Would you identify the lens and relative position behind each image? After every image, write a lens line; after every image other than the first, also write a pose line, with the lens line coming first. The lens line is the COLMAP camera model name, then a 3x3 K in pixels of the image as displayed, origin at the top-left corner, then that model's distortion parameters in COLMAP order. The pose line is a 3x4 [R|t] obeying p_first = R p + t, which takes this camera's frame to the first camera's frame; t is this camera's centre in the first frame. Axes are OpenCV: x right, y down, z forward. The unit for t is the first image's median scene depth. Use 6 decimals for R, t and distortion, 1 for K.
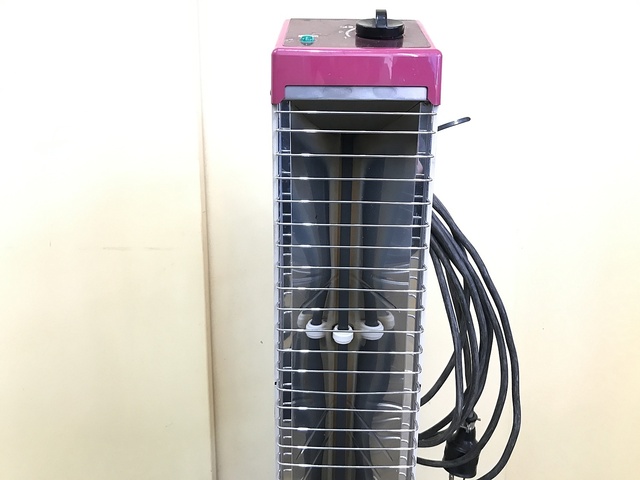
lens RADIAL K [[542.0, 0, 320.0], [0, 542.0, 240.0], [0, 0, 1]] dist [0.005277, 0.000005]
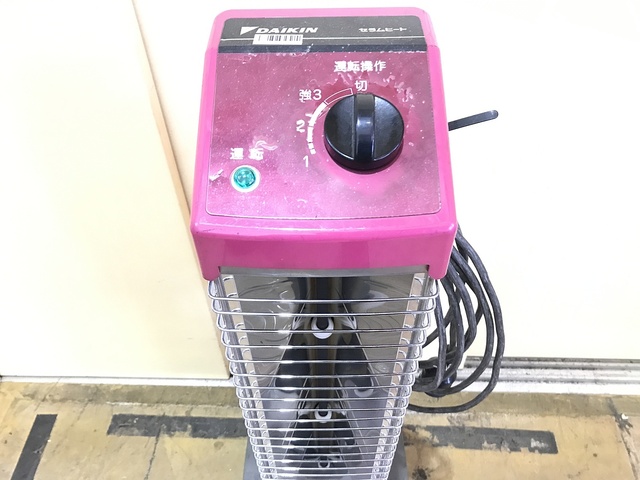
lens RADIAL K [[527.9, 0, 314.5], [0, 527.9, 237.9], [0, 0, 1]] dist [0.002505, 0.003048]
pose [[0.999412, -0.033412, -0.007724, 0.037575], [0.031553, 0.807722, 0.588719, -0.456560], [-0.013432, -0.588617, 0.808301, 0.330240]]
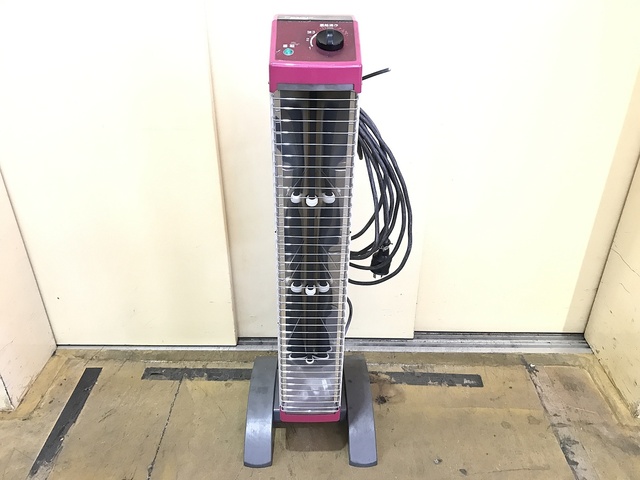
lens RADIAL K [[527.9, 0, 314.5], [0, 527.9, 237.9], [0, 0, 1]] dist [0.002505, 0.003048]
pose [[0.999173, -0.019809, 0.035497, -0.010323], [0.006306, 0.938197, 0.346044, -0.273022], [-0.040158, -0.345534, 0.937547, -0.563754]]
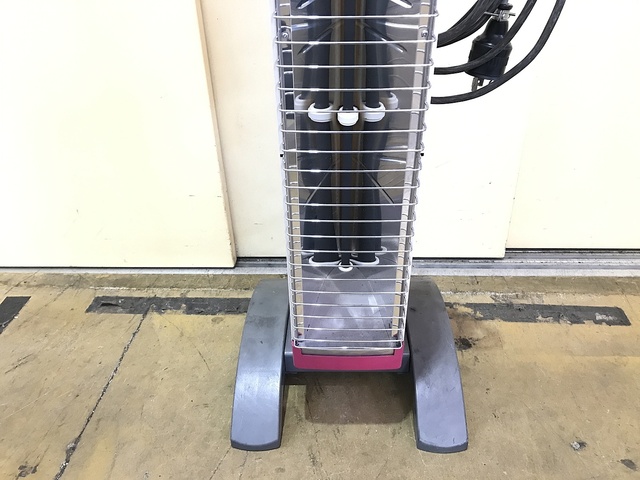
lens RADIAL K [[528.5, 0, 320.0], [0, 528.5, 240.0], [0, 0, 1]] dist [0.005412, -0.002040]
pose [[0.999598, -0.024054, -0.015024, -0.003953], [0.027965, 0.924162, 0.380976, 0.339352], [0.004721, -0.381243, 0.924463, 0.090915]]
